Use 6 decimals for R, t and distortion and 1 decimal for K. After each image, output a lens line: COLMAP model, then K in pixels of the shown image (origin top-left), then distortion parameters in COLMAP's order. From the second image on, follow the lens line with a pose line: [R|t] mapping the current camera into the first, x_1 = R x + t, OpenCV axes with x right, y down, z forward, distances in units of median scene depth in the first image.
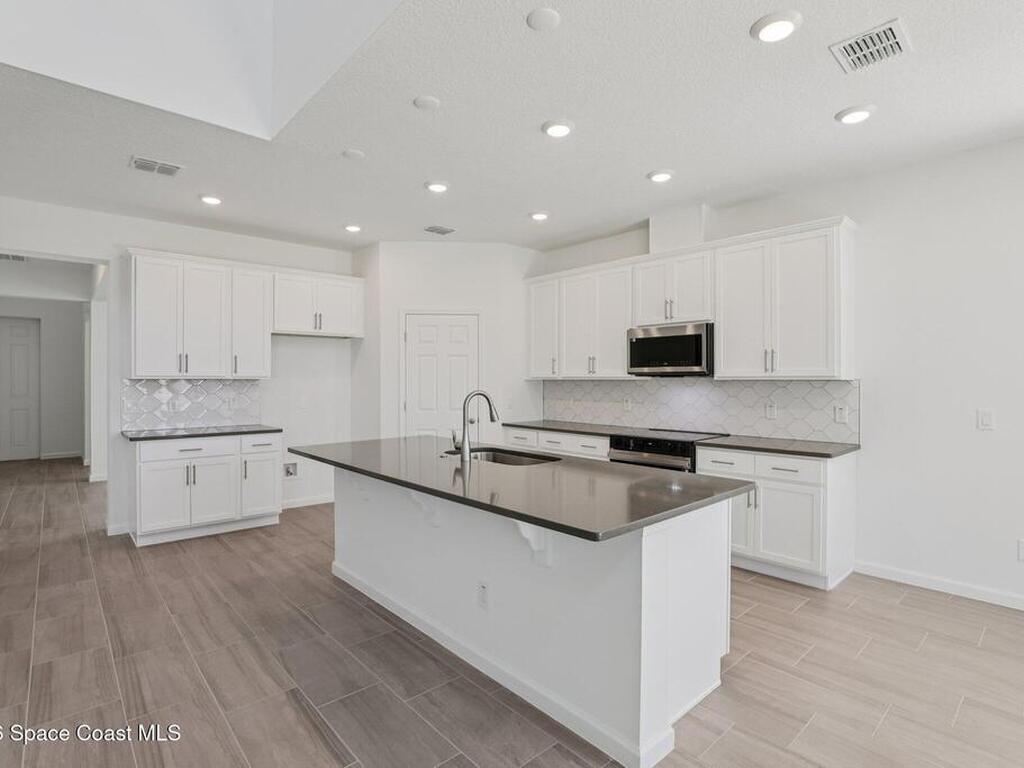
lens RADIAL K [[526.0, 0, 515.0], [0, 526.0, 381.8], [0, 0, 1]] dist [-0.022863, 0.000812]
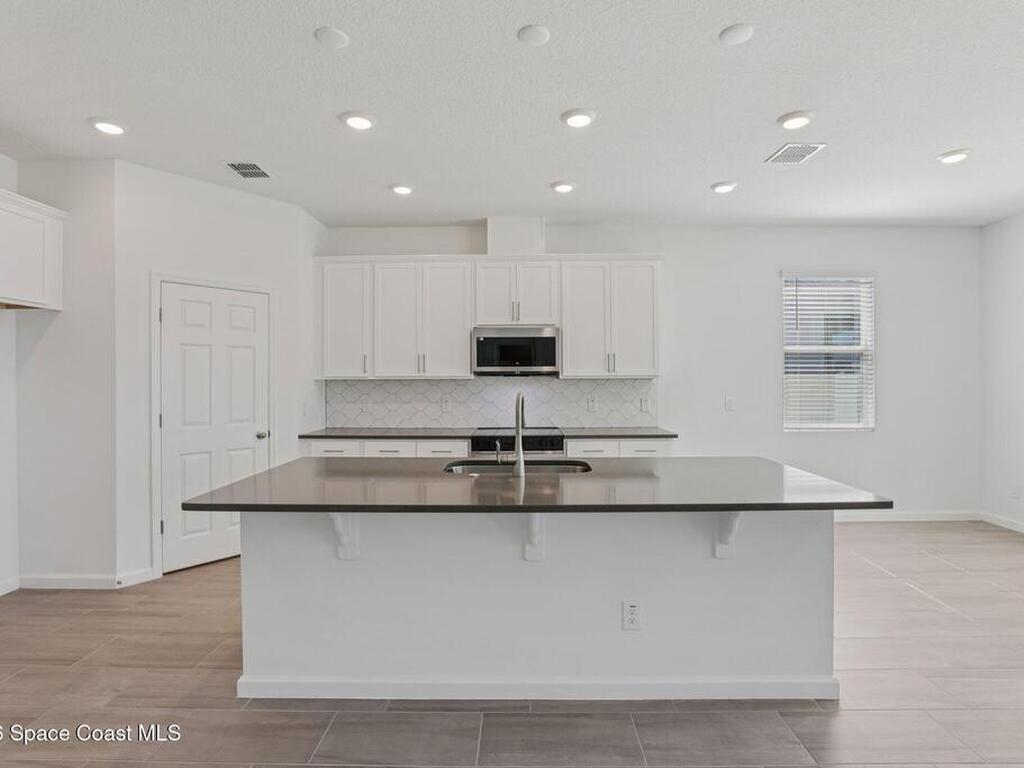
lens RADIAL K [[526.0, 0, 515.0], [0, 526.0, 381.8], [0, 0, 1]] dist [-0.022863, 0.000812]
pose [[0.676021, -0.007958, 0.736839, -0.460150], [0.006414, 0.999967, 0.004916, -0.003269], [-0.736854, 0.001403, 0.676050, 0.283708]]
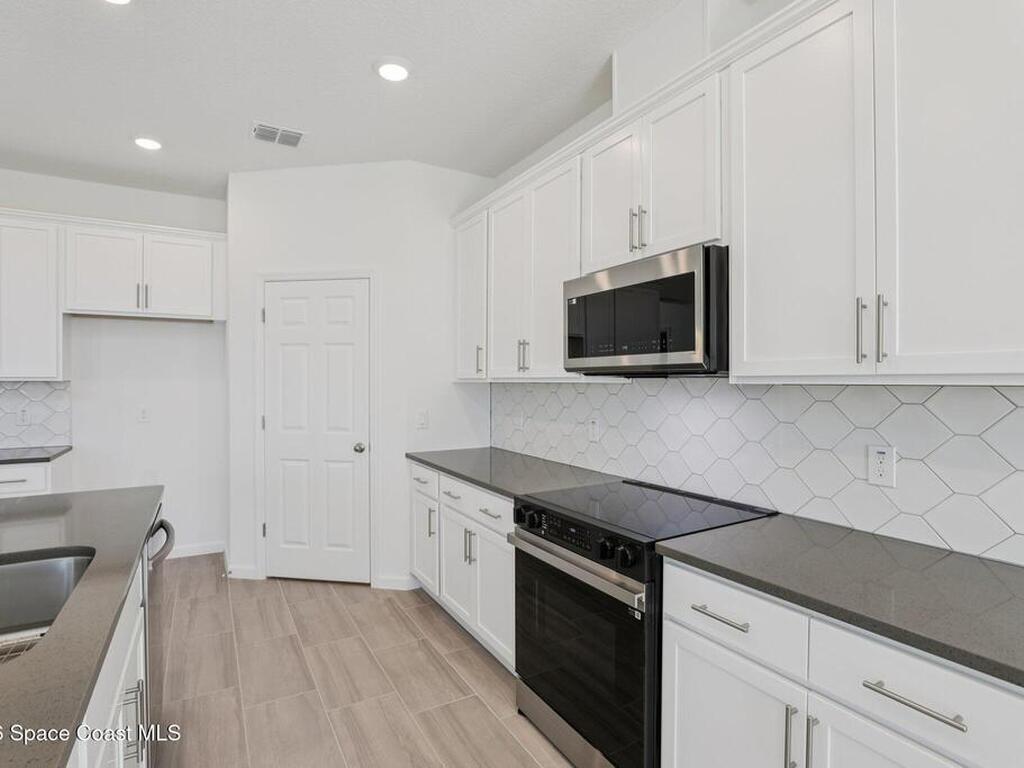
lens RADIAL K [[526.0, 0, 515.0], [0, 526.0, 381.8], [0, 0, 1]] dist [-0.022863, 0.000812]
pose [[0.979757, 0.001689, -0.200182, 0.269794], [-0.002335, 0.999993, -0.002989, -0.003539], [0.200175, 0.003396, 0.979754, 0.511600]]
